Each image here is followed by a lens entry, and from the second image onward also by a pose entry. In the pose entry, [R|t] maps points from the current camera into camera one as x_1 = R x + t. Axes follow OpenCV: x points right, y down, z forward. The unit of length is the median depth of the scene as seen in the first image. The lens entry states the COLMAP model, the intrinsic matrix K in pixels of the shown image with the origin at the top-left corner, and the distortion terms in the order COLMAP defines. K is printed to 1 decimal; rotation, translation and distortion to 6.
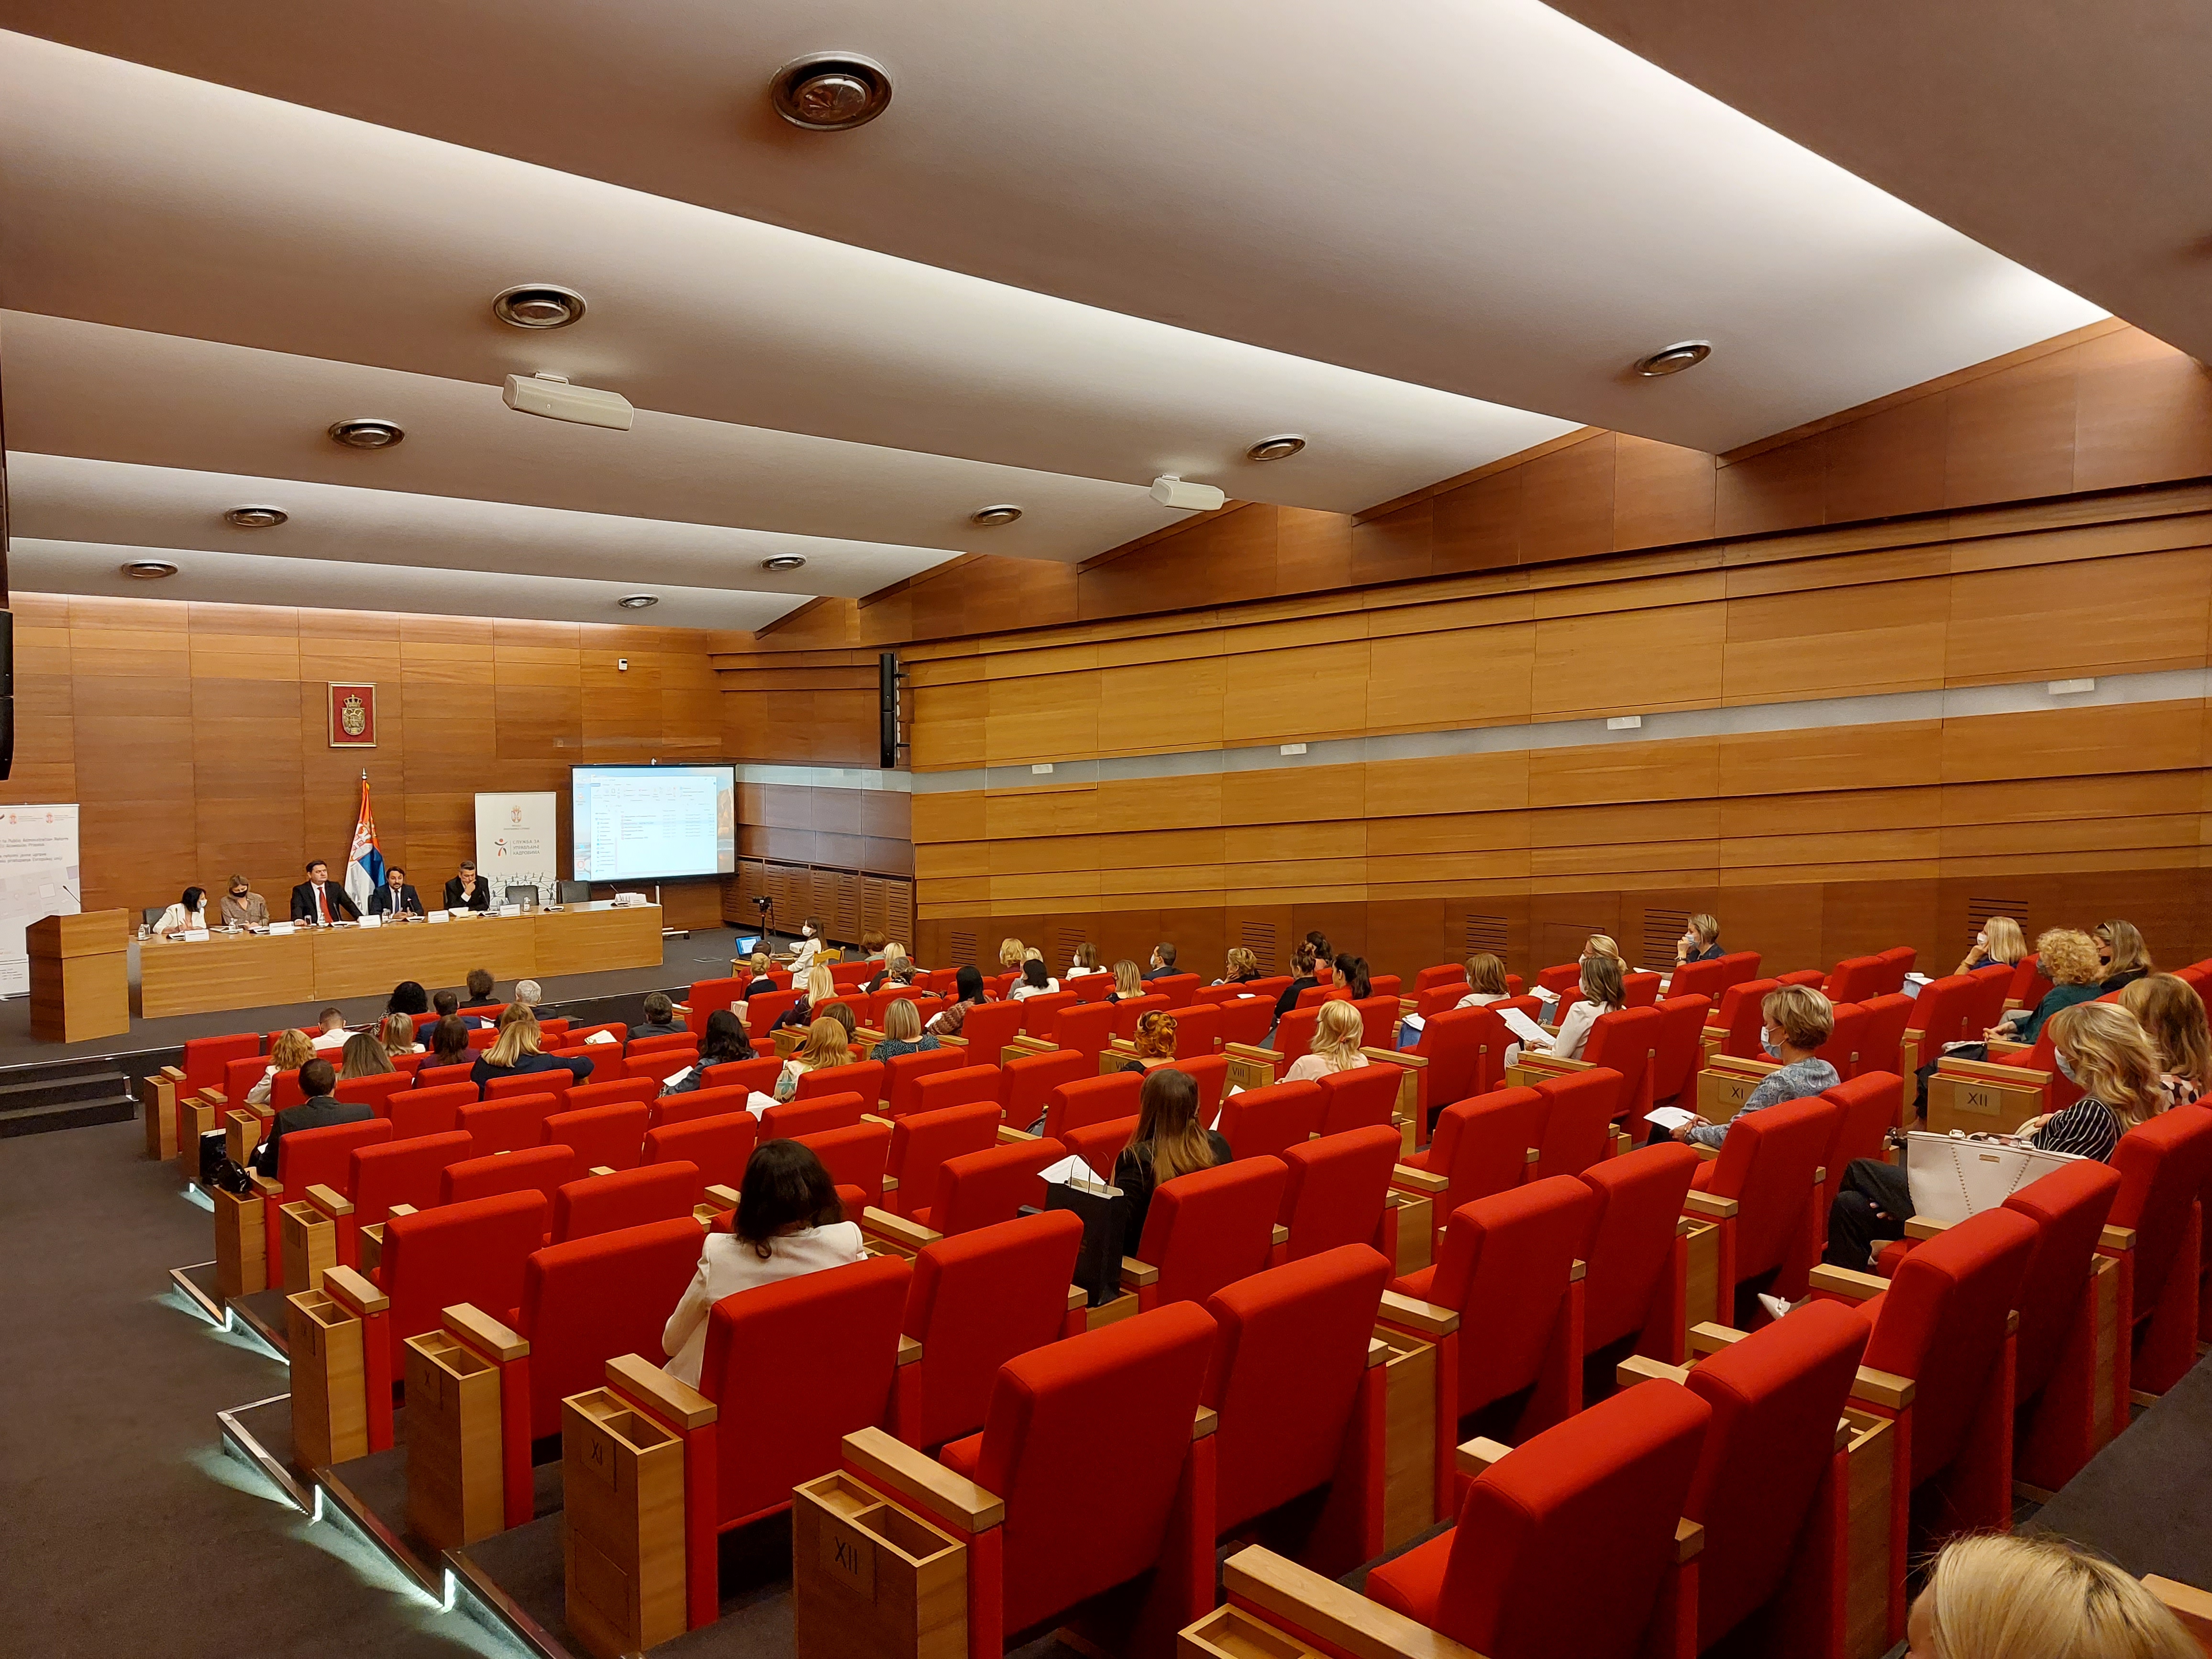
lens RADIAL K [[1615.2, 0, 1106.0], [0, 1615.2, 829.5], [0, 0, 1]] dist [0.049741, -0.003213]
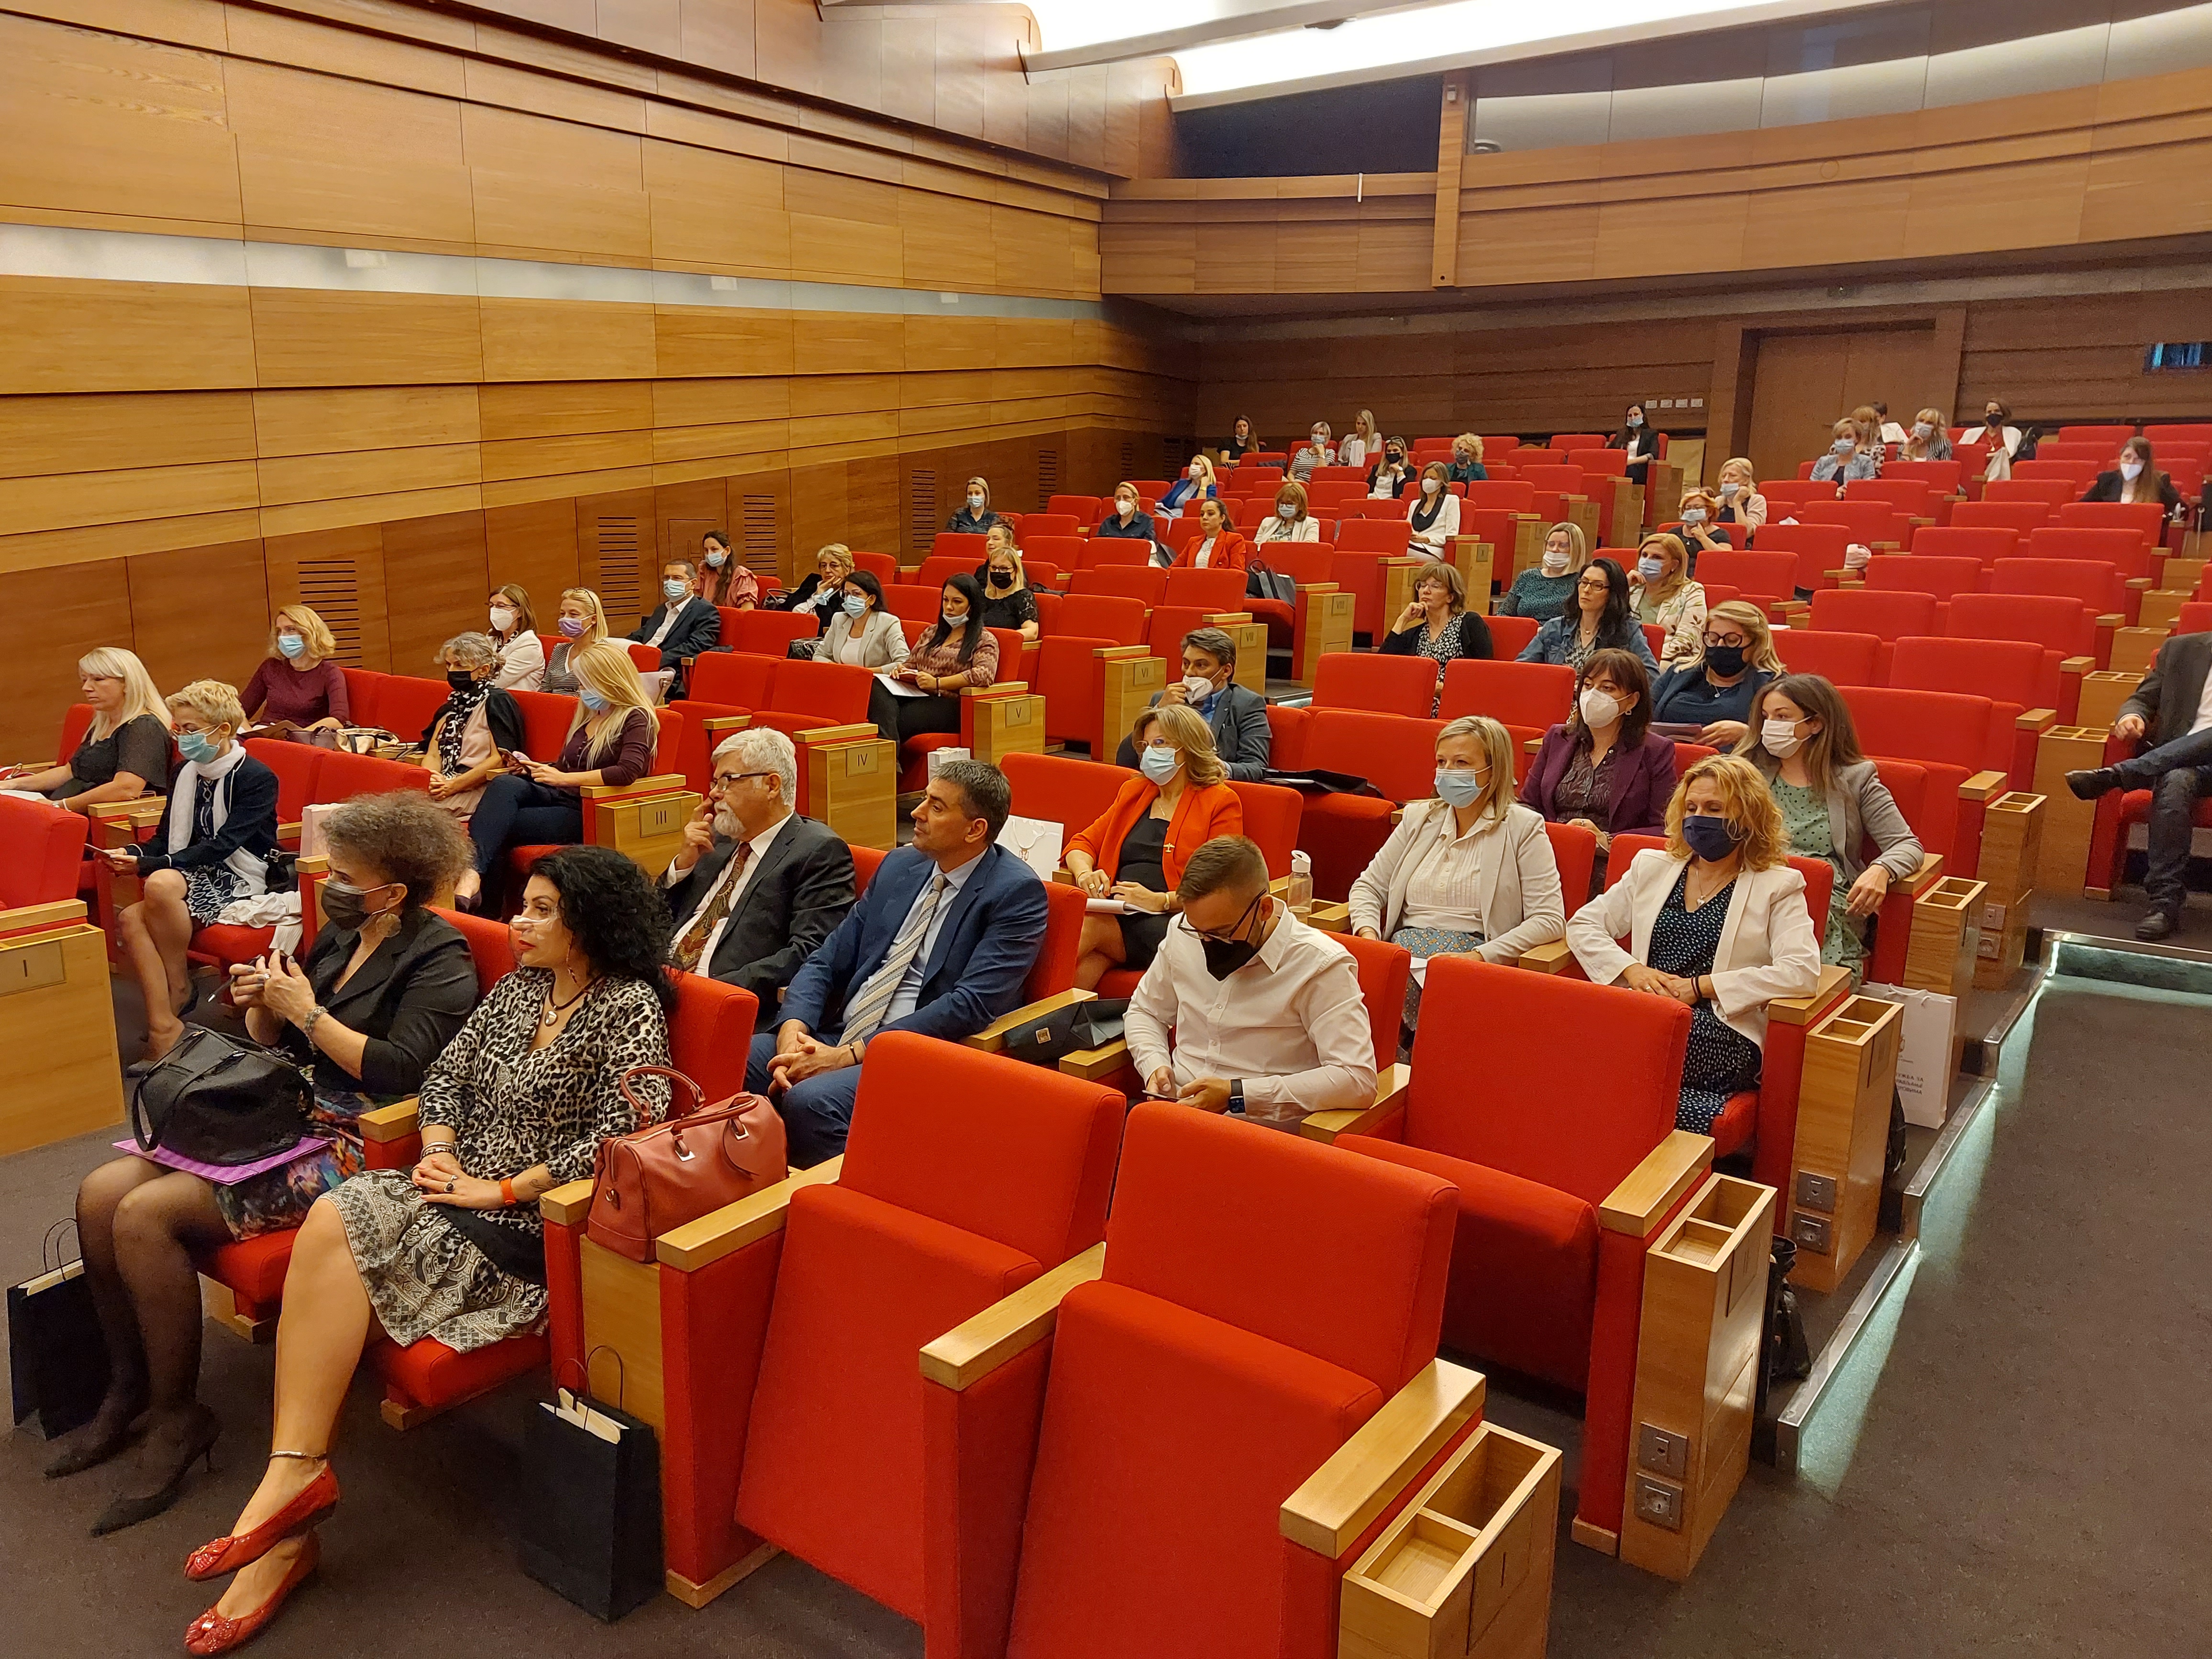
lens RADIAL K [[1615.2, 0, 1106.0], [0, 1615.2, 829.5], [0, 0, 1]] dist [0.049741, -0.003213]
pose [[-0.184101, -0.198463, 0.962662, -0.618737], [0.054633, 0.975823, 0.211625, 0.048102], [-0.981388, 0.091554, -0.168807, 0.932800]]
